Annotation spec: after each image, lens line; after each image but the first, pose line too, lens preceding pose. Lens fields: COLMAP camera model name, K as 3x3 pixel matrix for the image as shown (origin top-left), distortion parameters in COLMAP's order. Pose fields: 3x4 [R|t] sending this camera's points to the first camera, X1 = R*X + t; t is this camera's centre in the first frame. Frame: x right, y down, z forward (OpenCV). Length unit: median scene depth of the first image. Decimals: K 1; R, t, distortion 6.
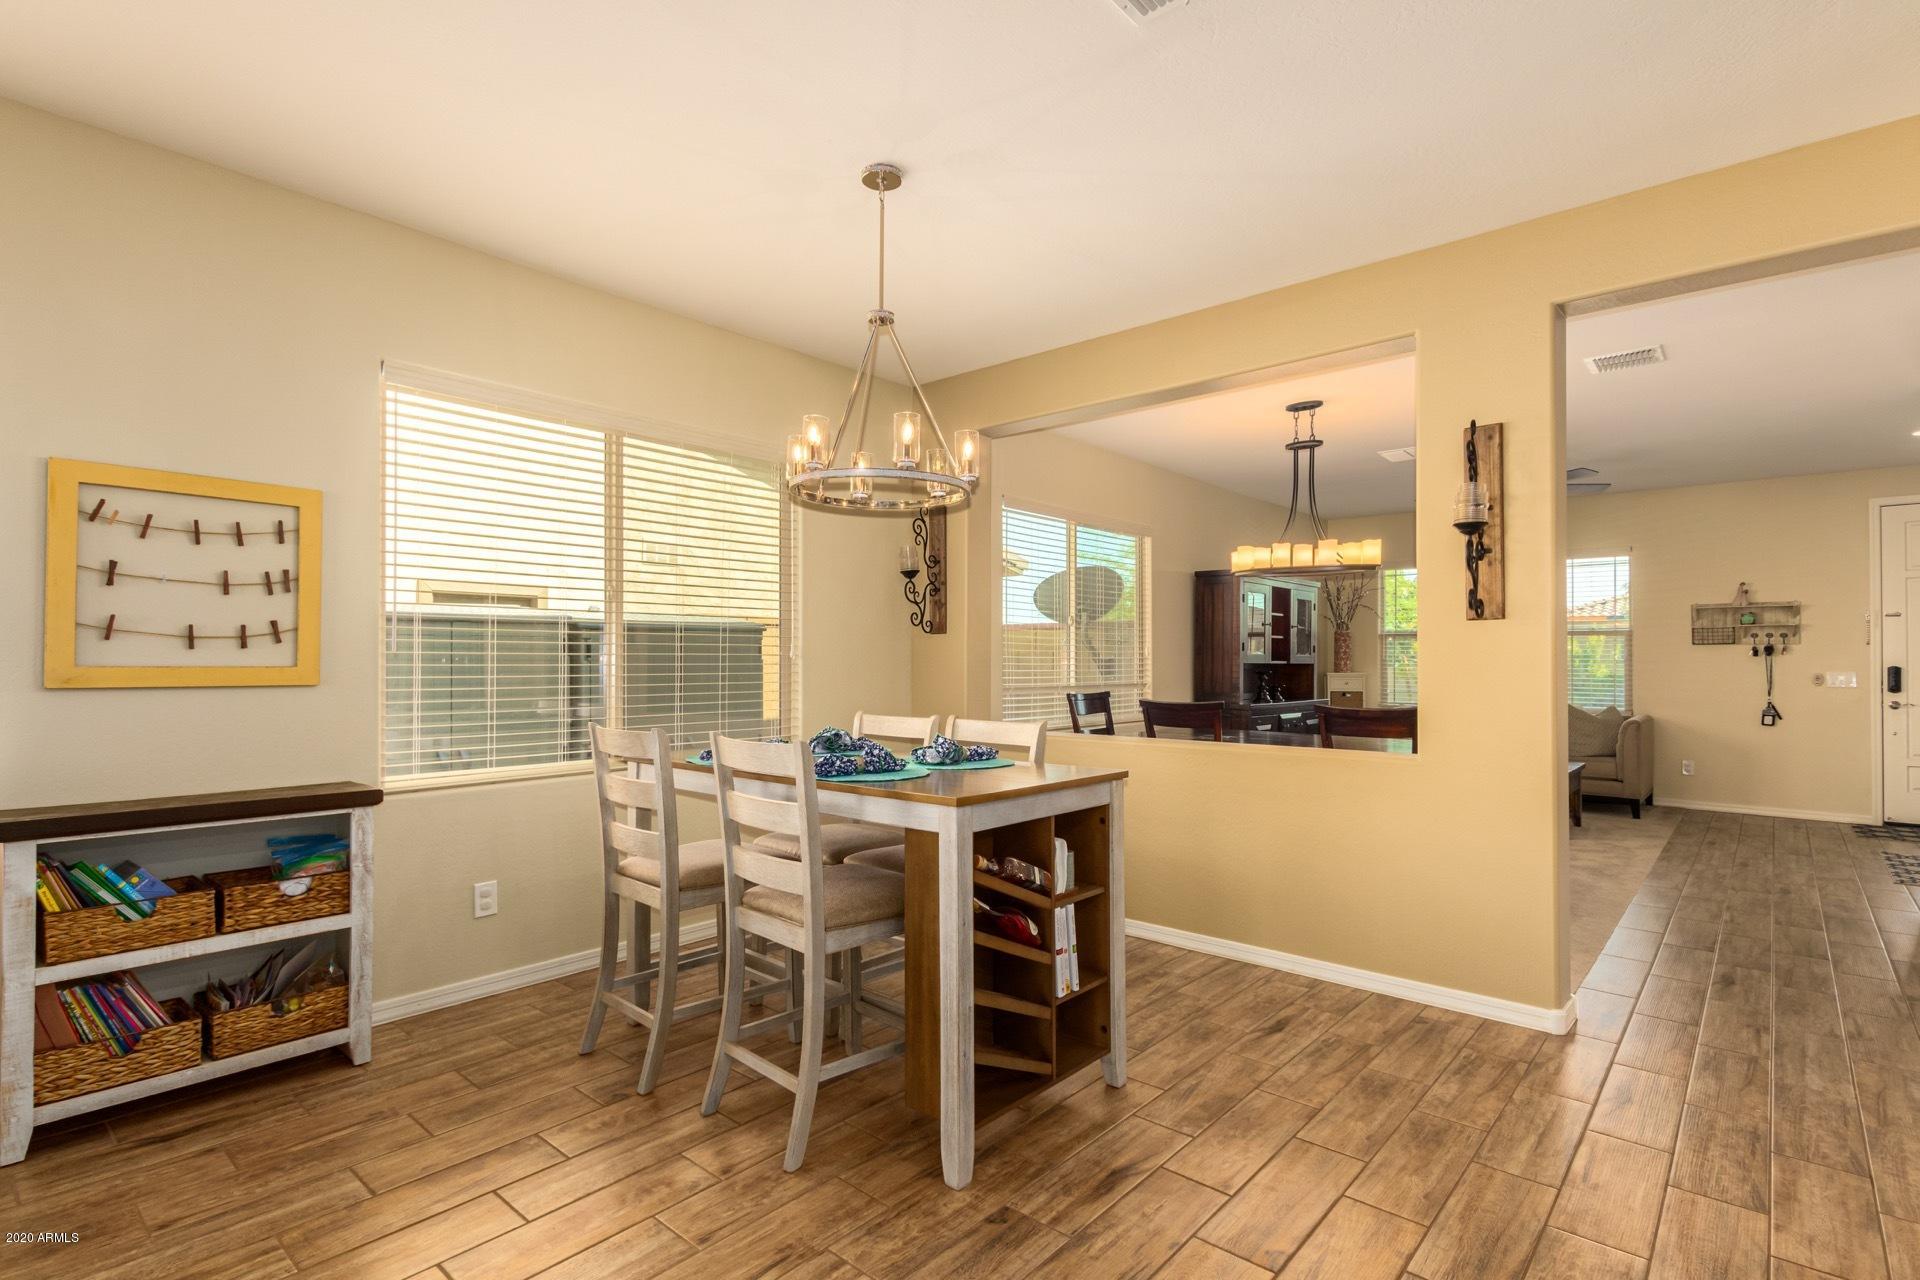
lens RADIAL K [[930.4, 0, 955.4], [0, 930.4, 650.6], [0, 0, 1]] dist [0.017154, -0.004803]
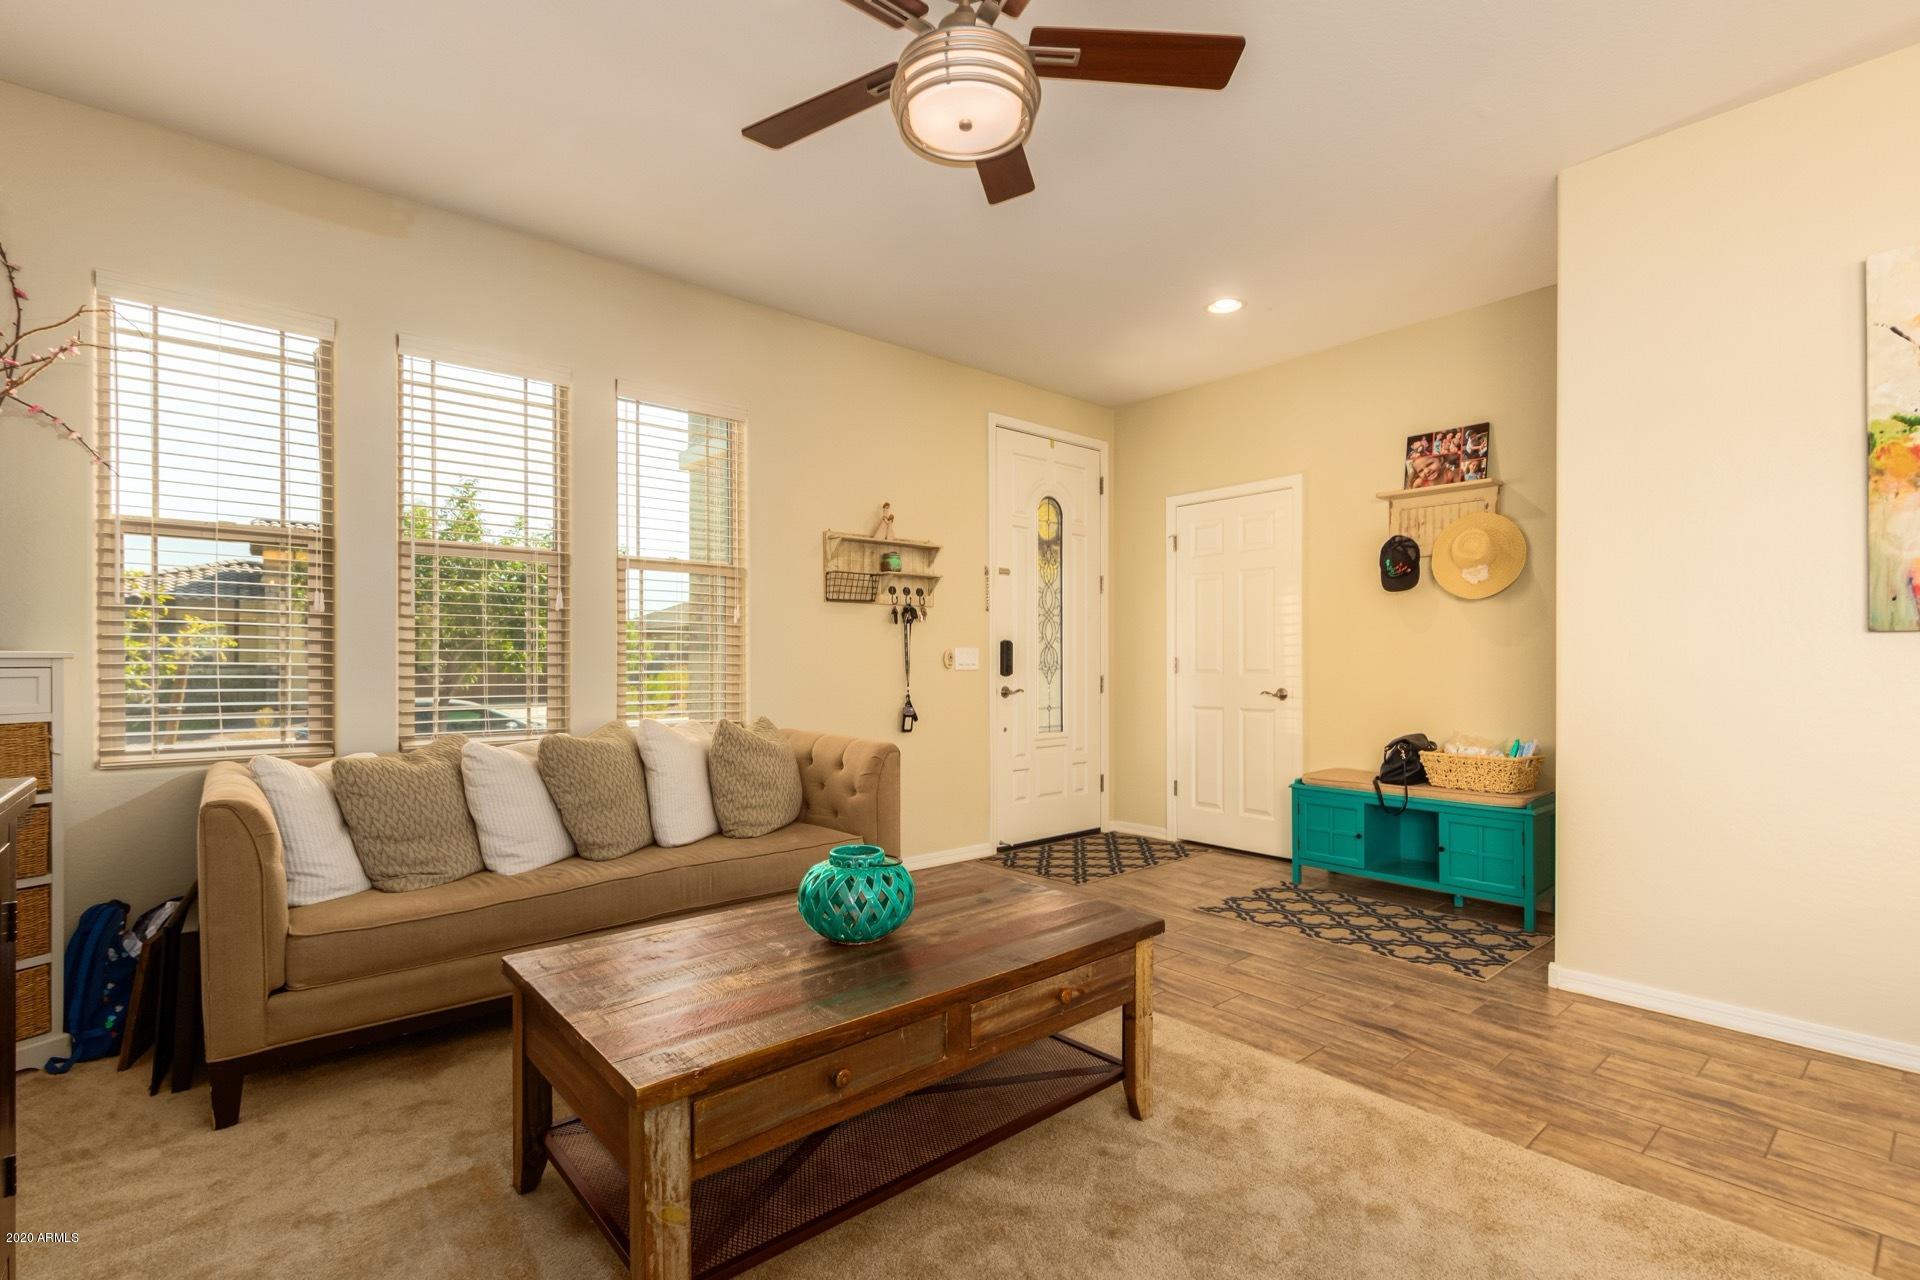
lens RADIAL K [[890.7, 0, 979.9], [0, 890.7, 650.6], [0, 0, 1]] dist [0.013006, -0.001343]
pose [[0.120825, 0.009393, 0.992629, 0.298467], [-0.010833, 0.999908, -0.008143, 0.031888], [-0.992615, -0.009769, 0.120916, 0.968569]]
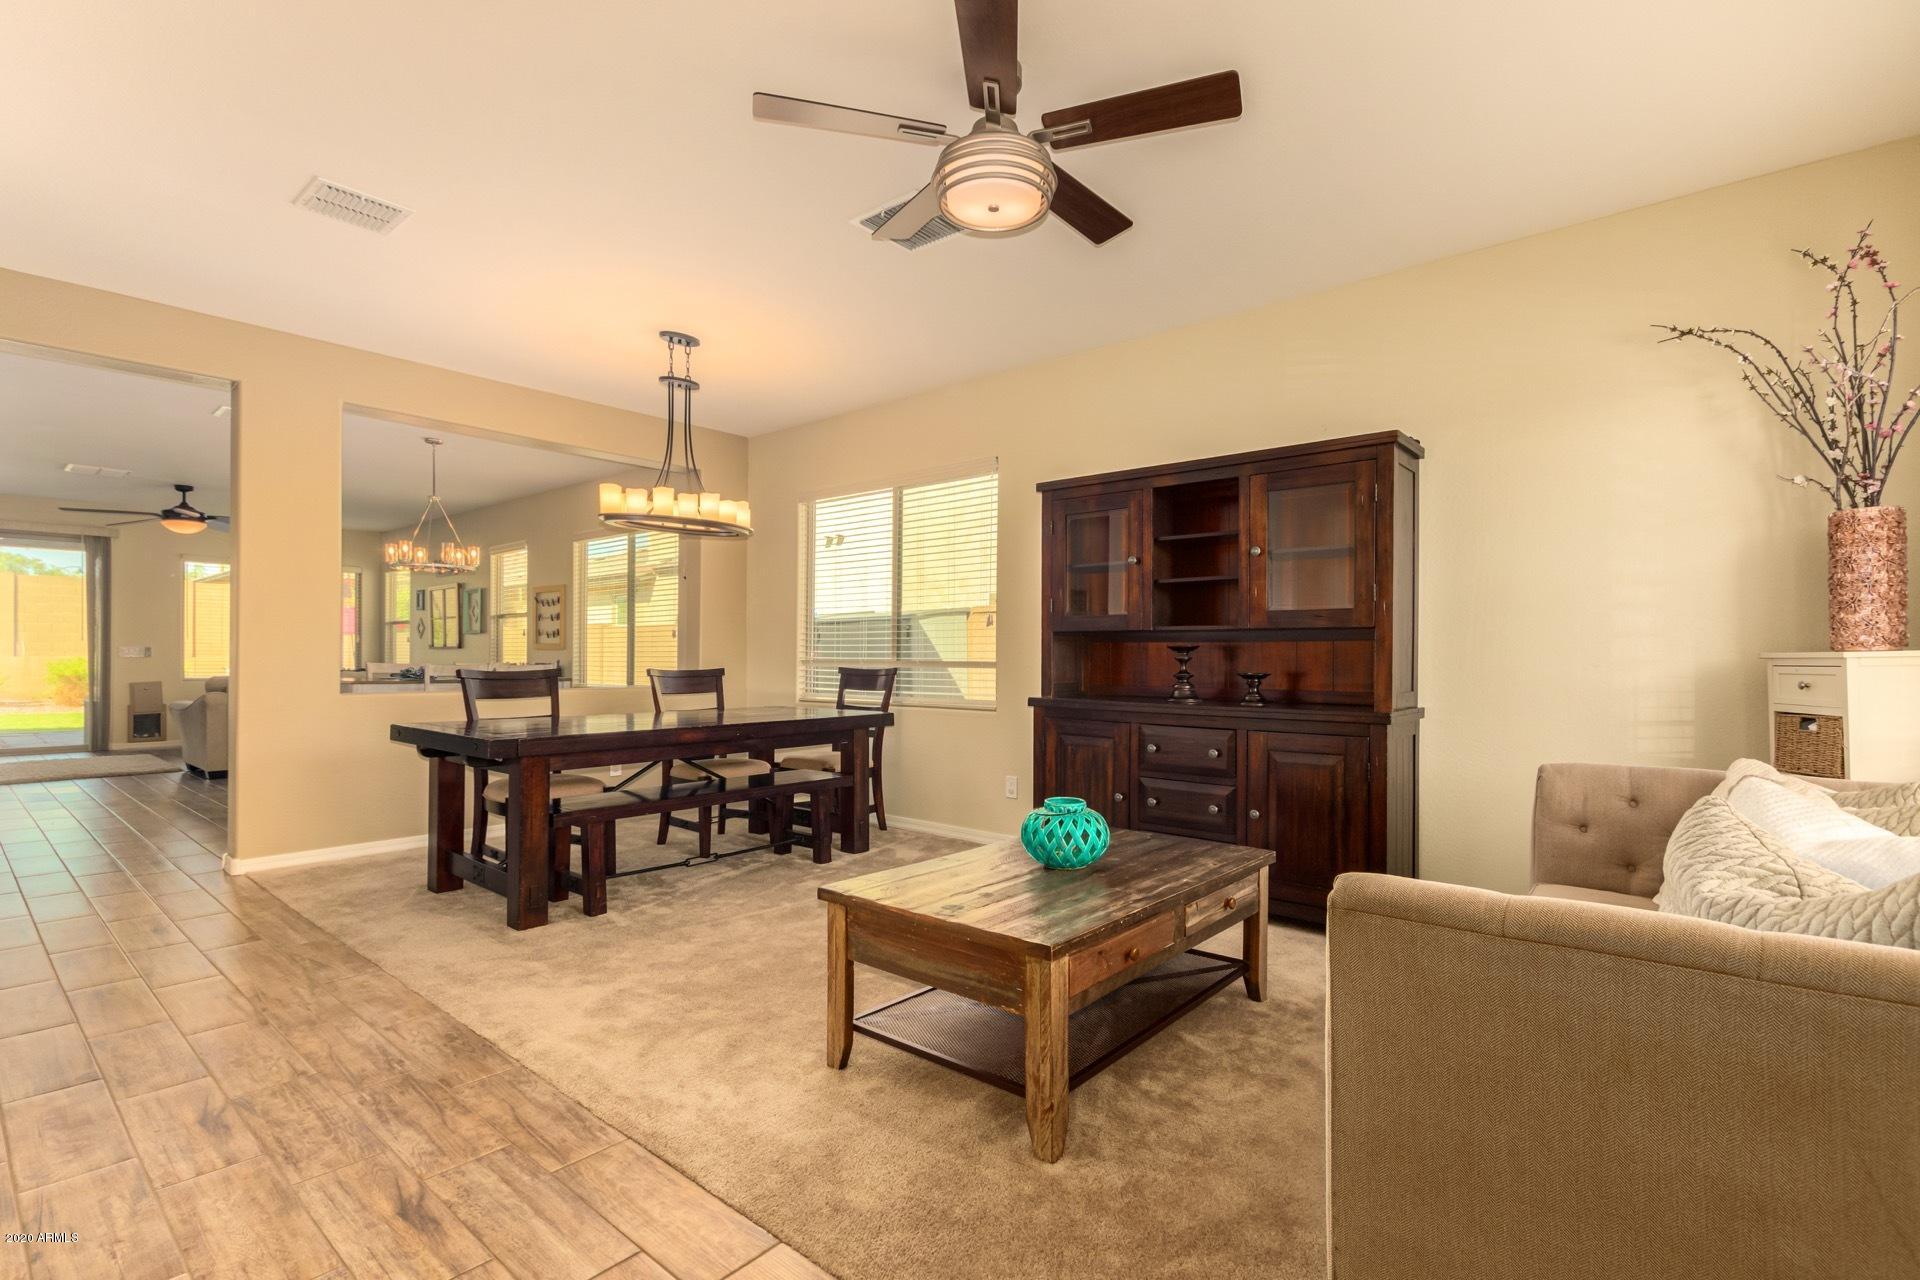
lens RADIAL K [[890.7, 0, 955.5], [0, 890.7, 650.6], [0, 0, 1]] dist [0.013006, -0.001343]
pose [[0.000026, -0.010644, -0.999943, 0.963542], [0.003845, 0.999936, -0.010644, 0.034296], [0.999993, -0.003845, 0.000067, 0.992576]]
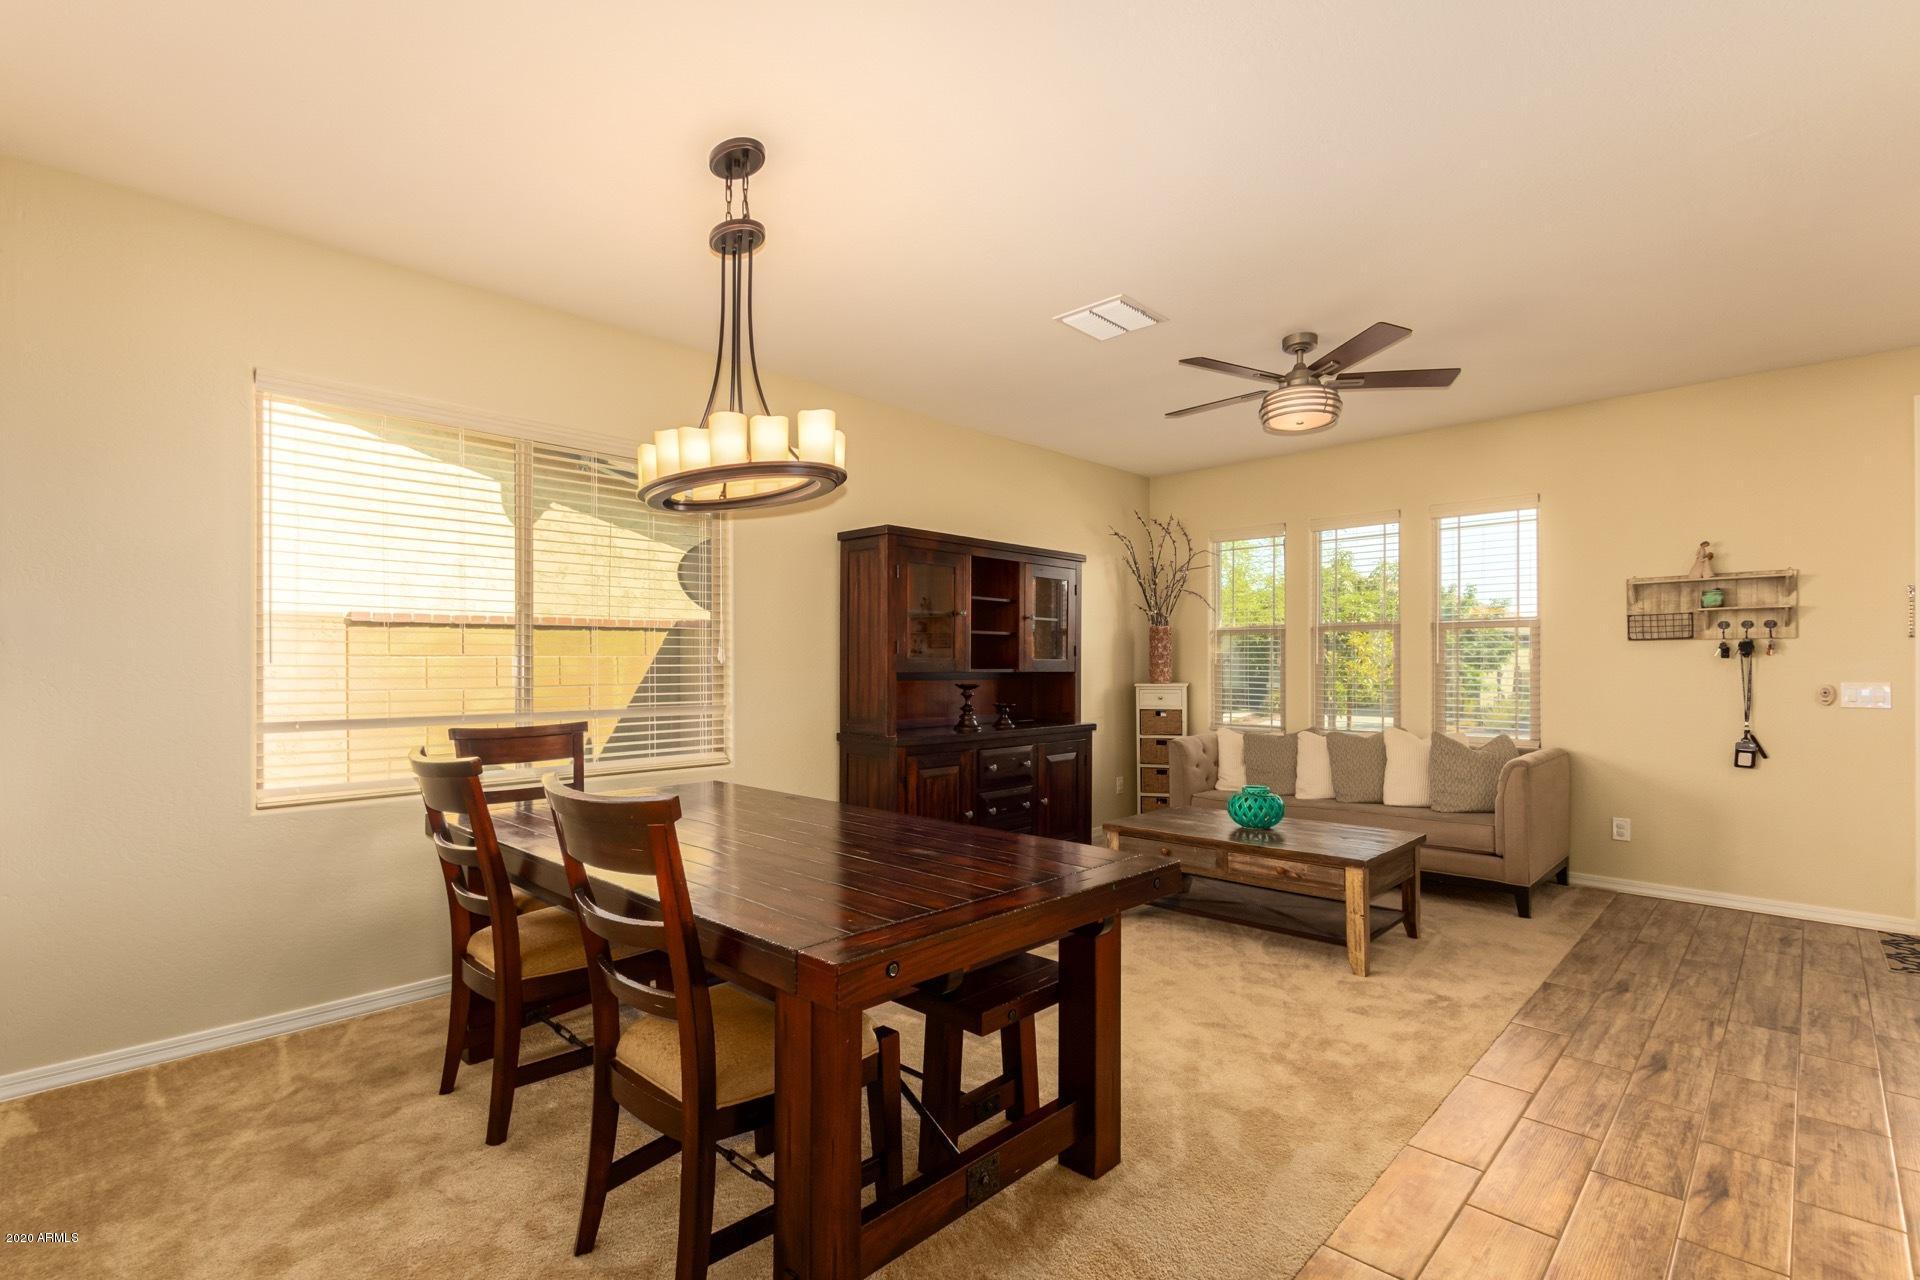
lens RADIAL K [[890.7, 0, 957.6], [0, 890.7, 663.0], [0, 0, 1]] dist [0.013006, -0.001343]
pose [[0.998771, -0.004499, -0.049355, 0.406396], [0.004888, 0.999958, 0.007766, 0.002624], [0.049318, -0.007998, 0.998751, 0.412099]]
